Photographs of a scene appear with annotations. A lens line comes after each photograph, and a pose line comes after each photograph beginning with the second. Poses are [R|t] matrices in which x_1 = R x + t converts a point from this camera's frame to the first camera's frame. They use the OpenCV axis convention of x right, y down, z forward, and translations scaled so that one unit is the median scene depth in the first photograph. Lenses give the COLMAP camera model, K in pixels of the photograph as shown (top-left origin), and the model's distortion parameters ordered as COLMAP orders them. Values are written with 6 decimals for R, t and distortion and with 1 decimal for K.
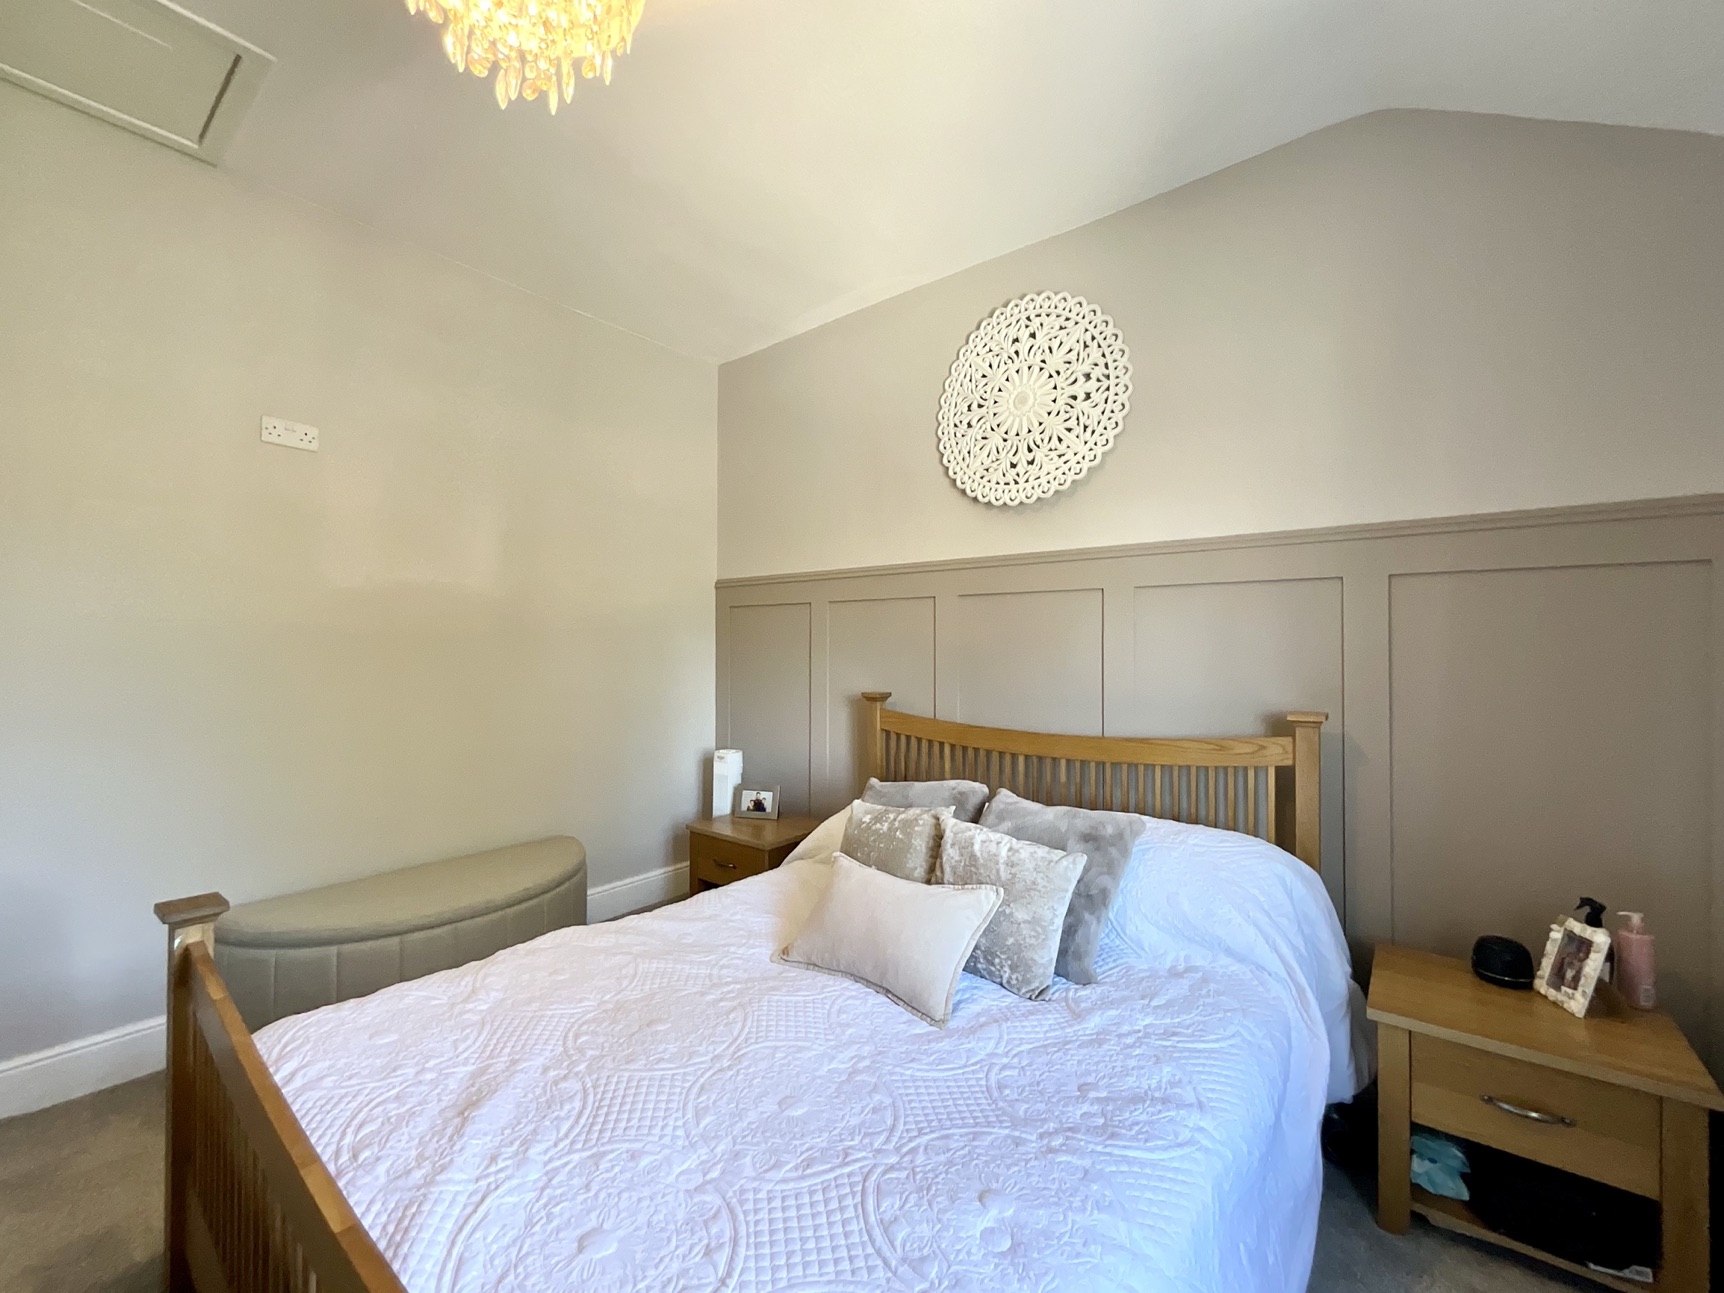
lens RADIAL K [[704.5, 0, 850.1], [0, 704.5, 647.3], [0, 0, 1]] dist [-0.005964, 0.001927]
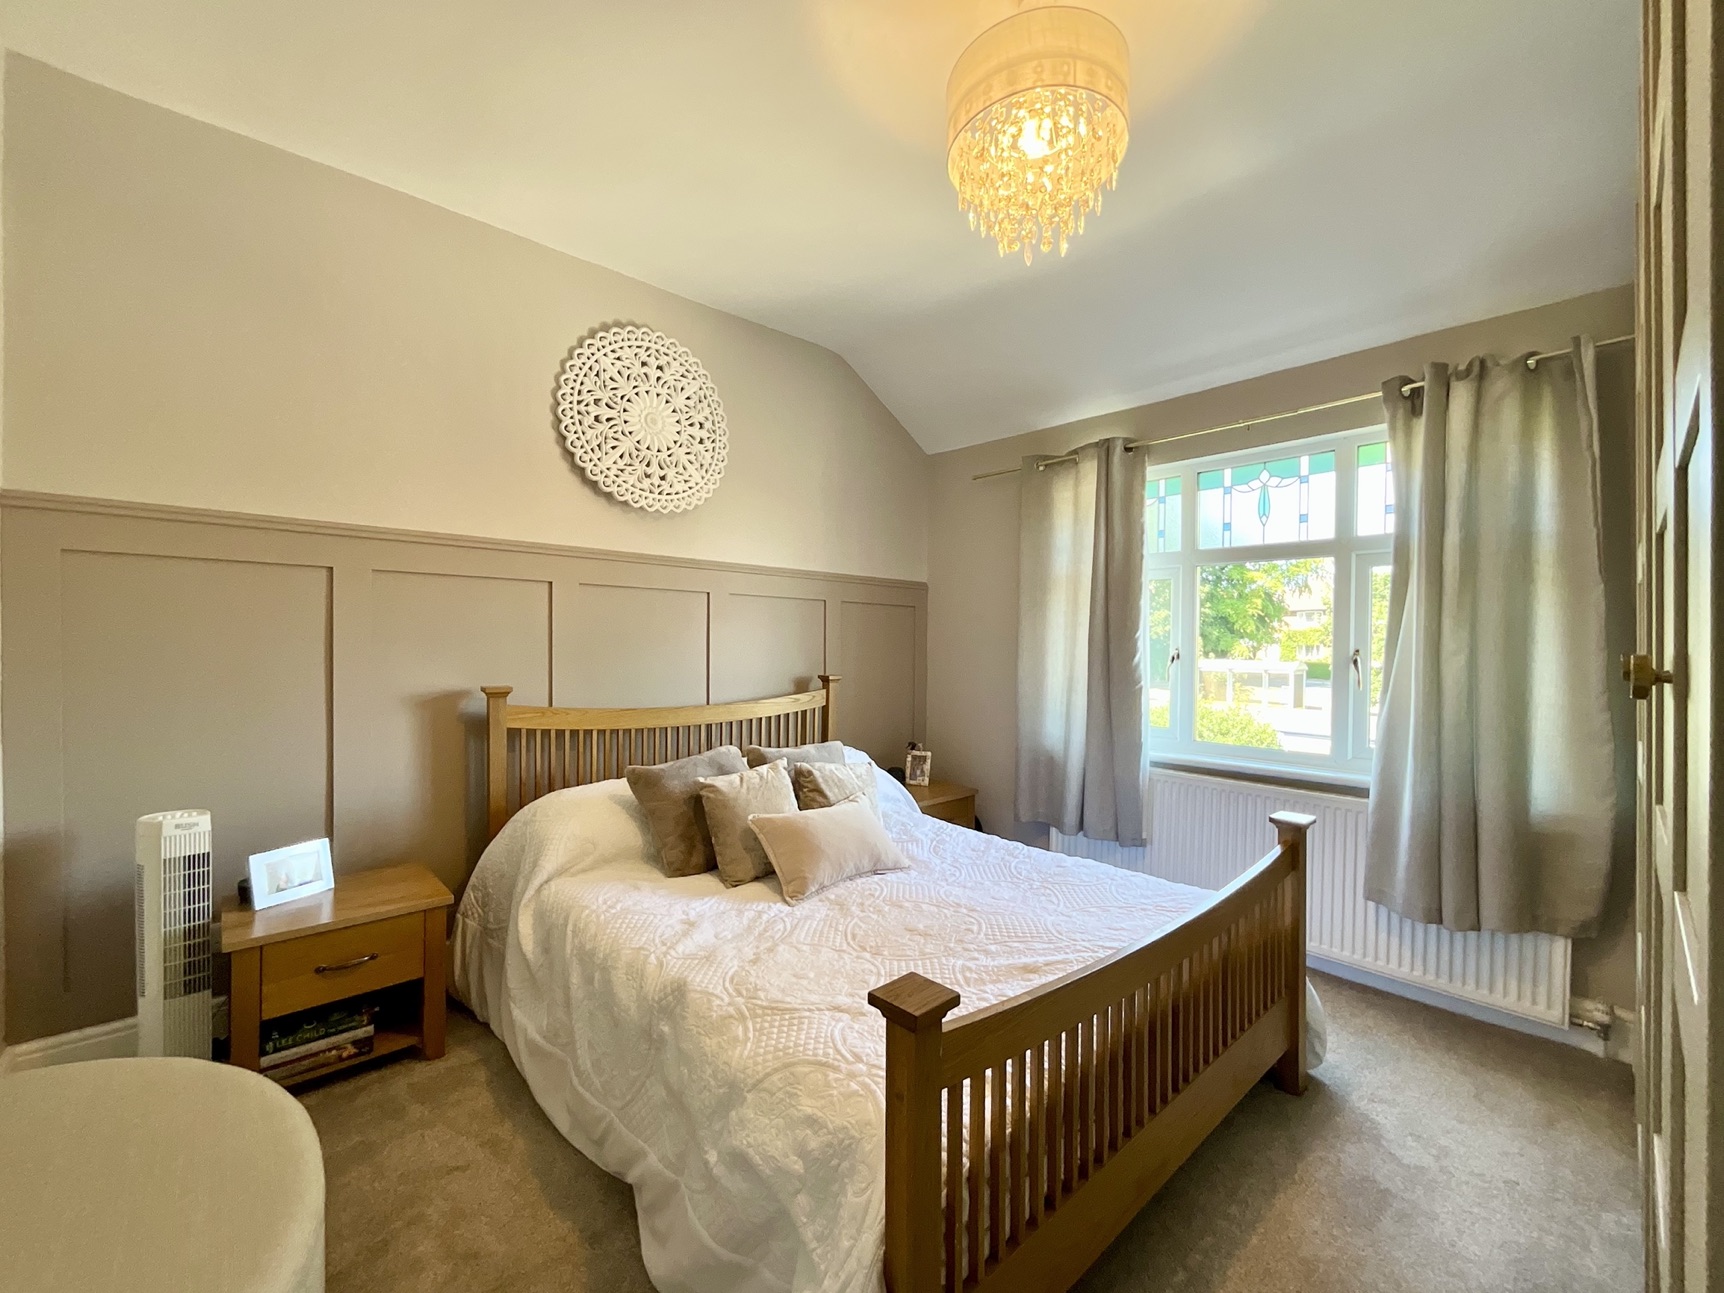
lens RADIAL K [[704.5, 0, 855.1], [0, 704.5, 651.3], [0, 0, 1]] dist [-0.005964, 0.001927]
pose [[0.150585, -0.015052, 0.988482, -0.874587], [-0.010741, 0.999800, 0.016861, 0.001860], [-0.988539, -0.013156, 0.150394, 0.514696]]
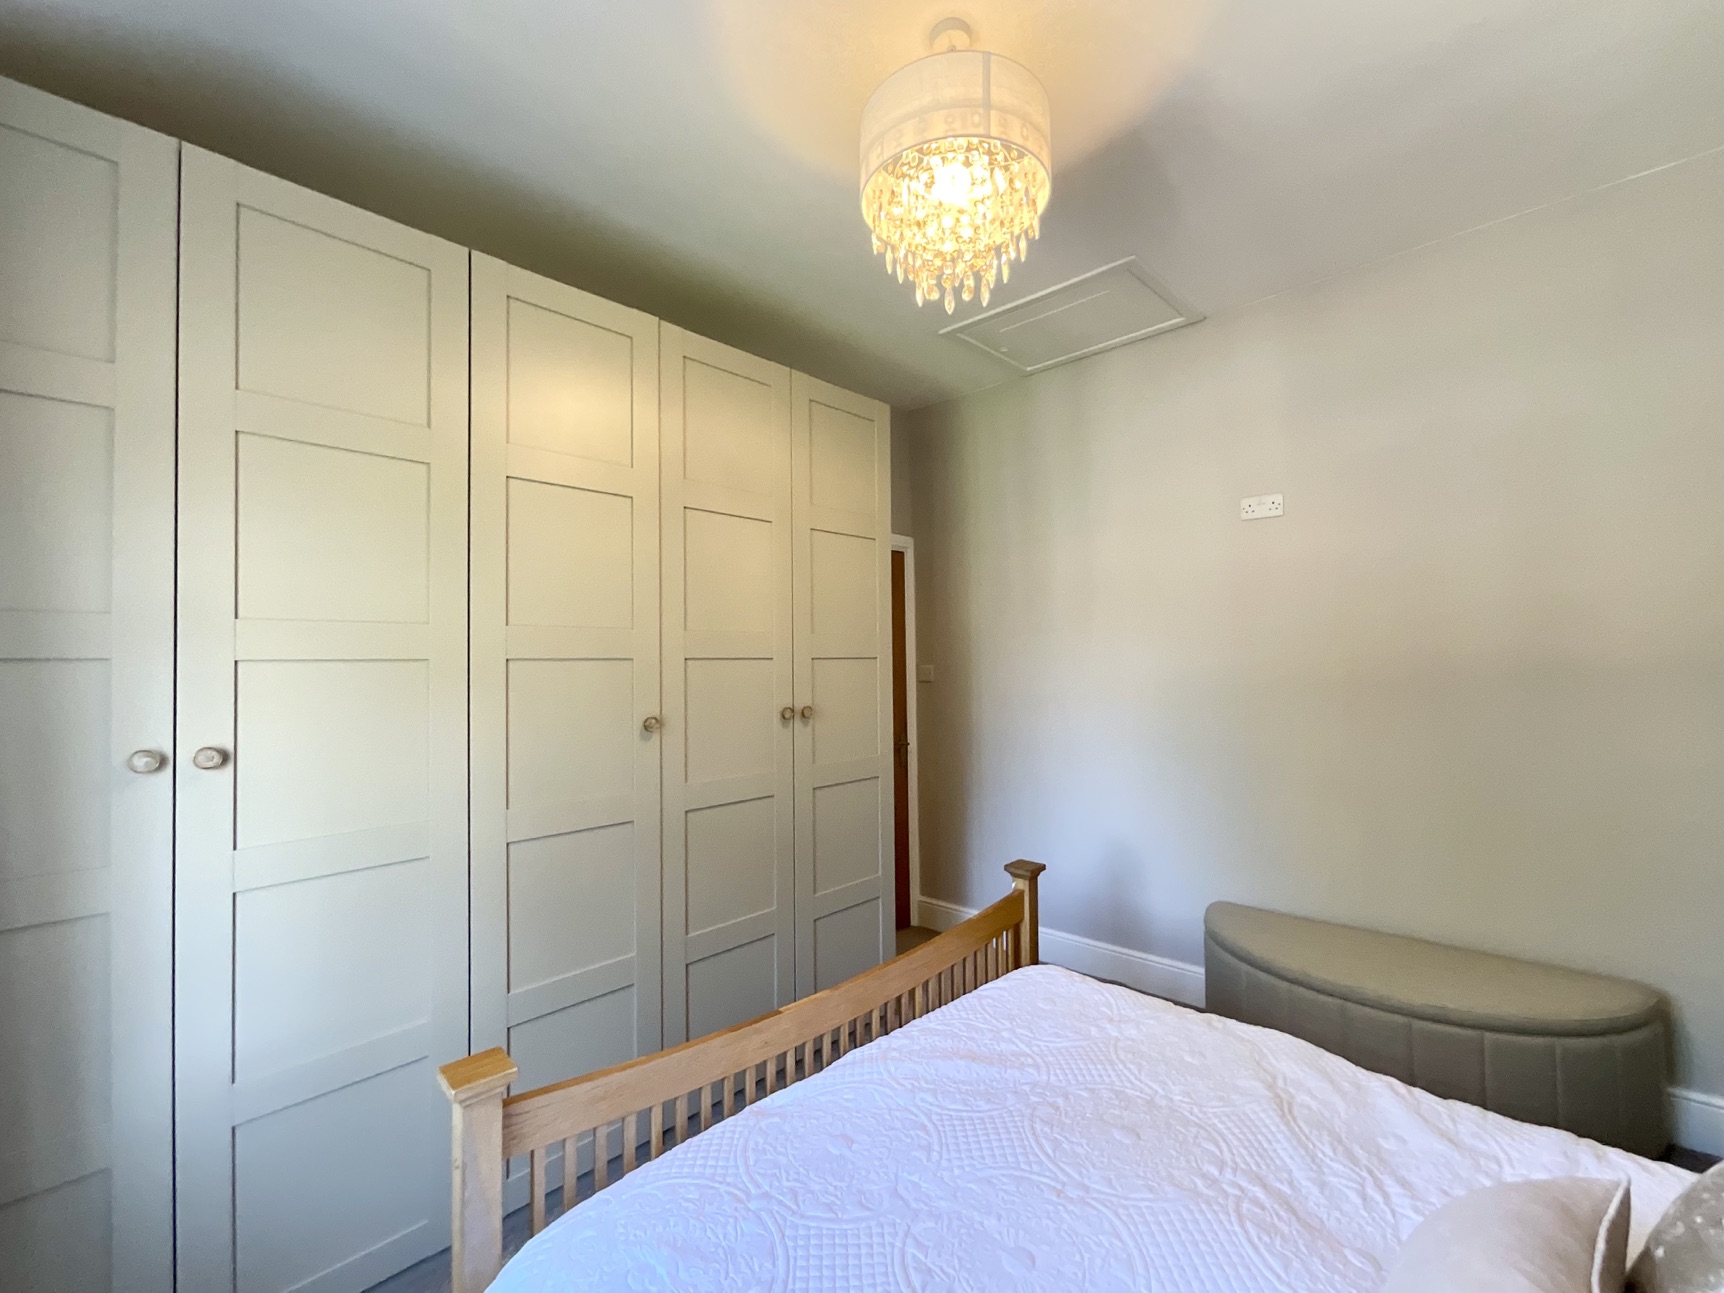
lens RADIAL K [[704.5, 0, 845.5], [0, 704.5, 652.0], [0, 0, 1]] dist [-0.005964, 0.001927]
pose [[-0.082054, -0.028354, -0.996224, 0.387905], [0.014866, 0.999449, -0.029670, -0.041706], [0.996517, -0.017245, -0.081587, 0.401408]]
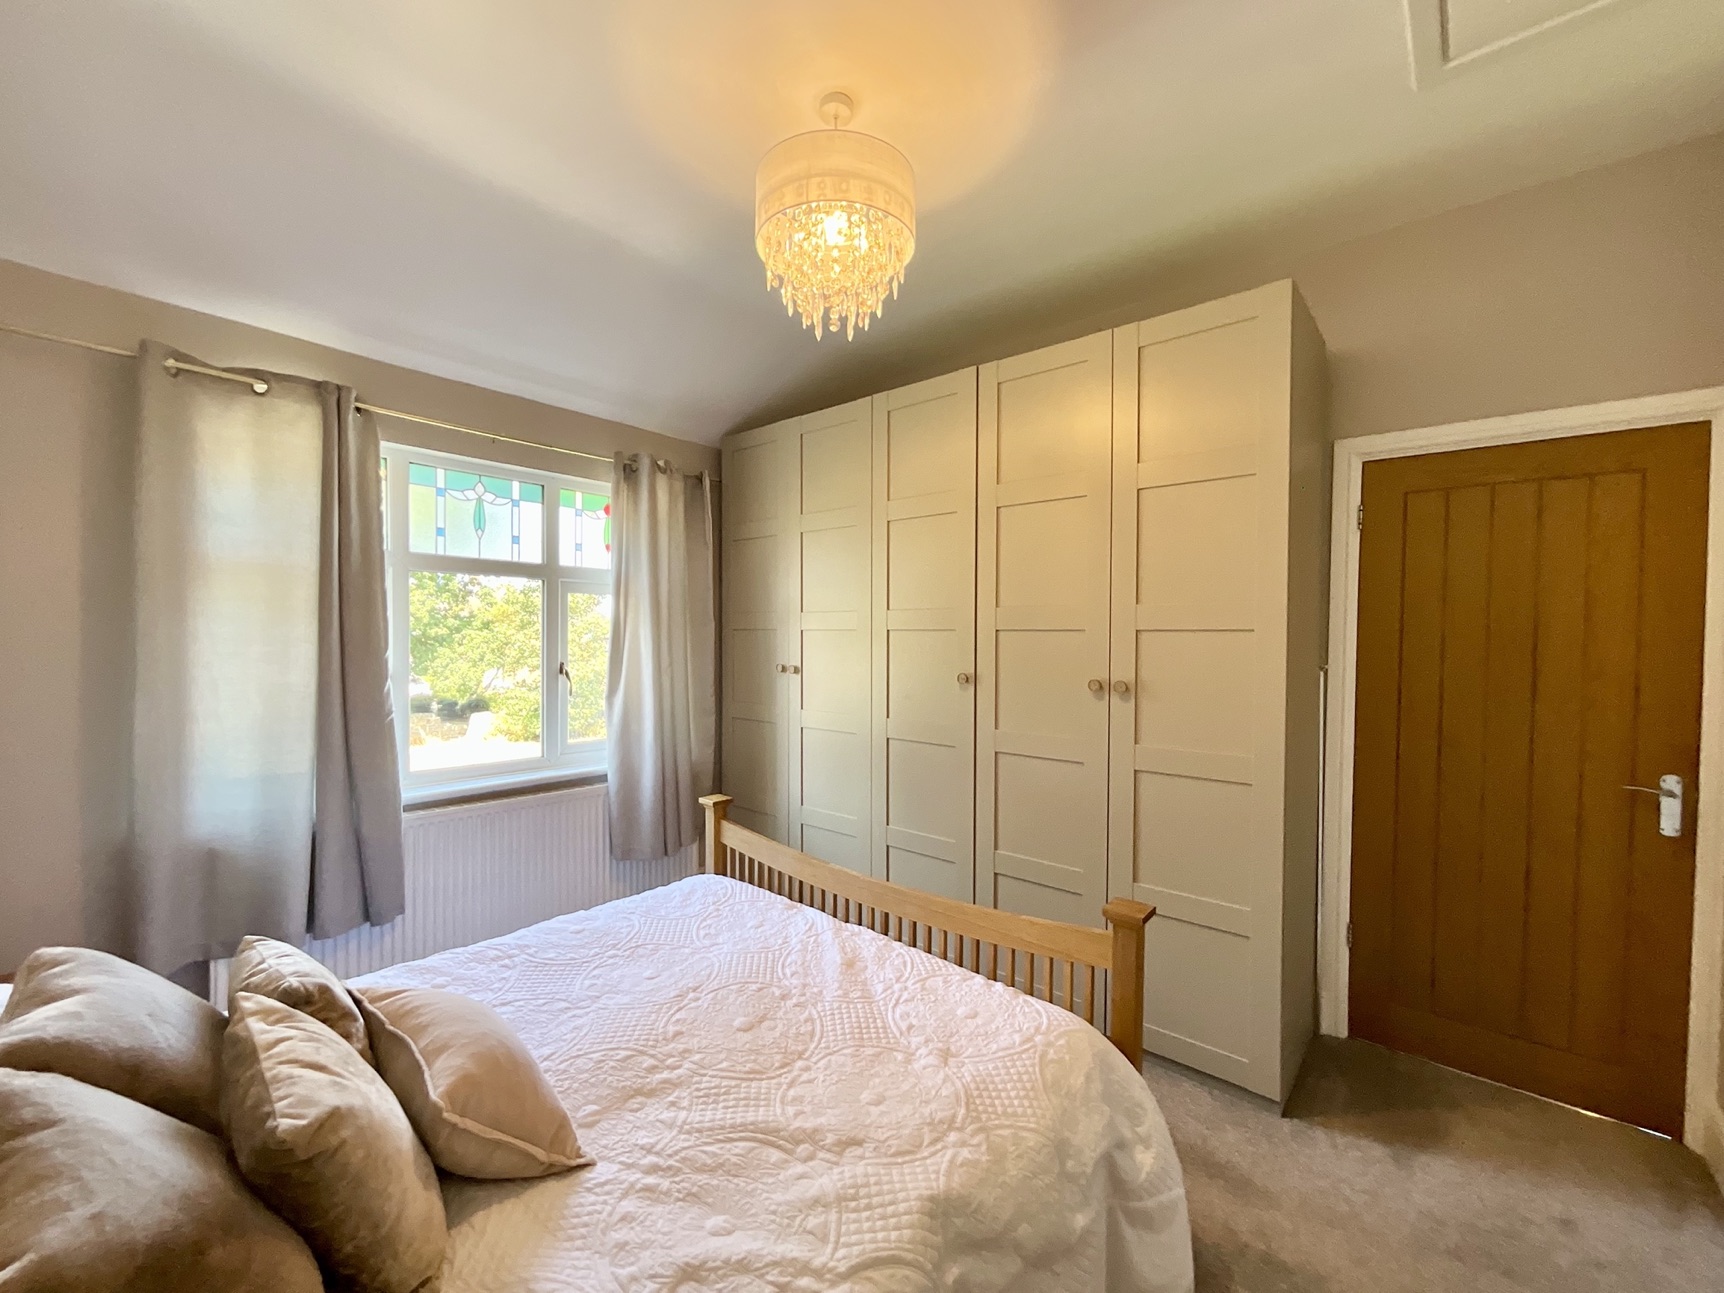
lens RADIAL K [[704.5, 0, 865.6], [0, 704.5, 644.7], [0, 0, 1]] dist [-0.005964, 0.001927]
pose [[-0.999642, -0.020482, 0.017193, -0.263083], [-0.020352, 0.999763, 0.007673, -0.043016], [-0.017347, 0.007320, -0.999823, 1.174570]]
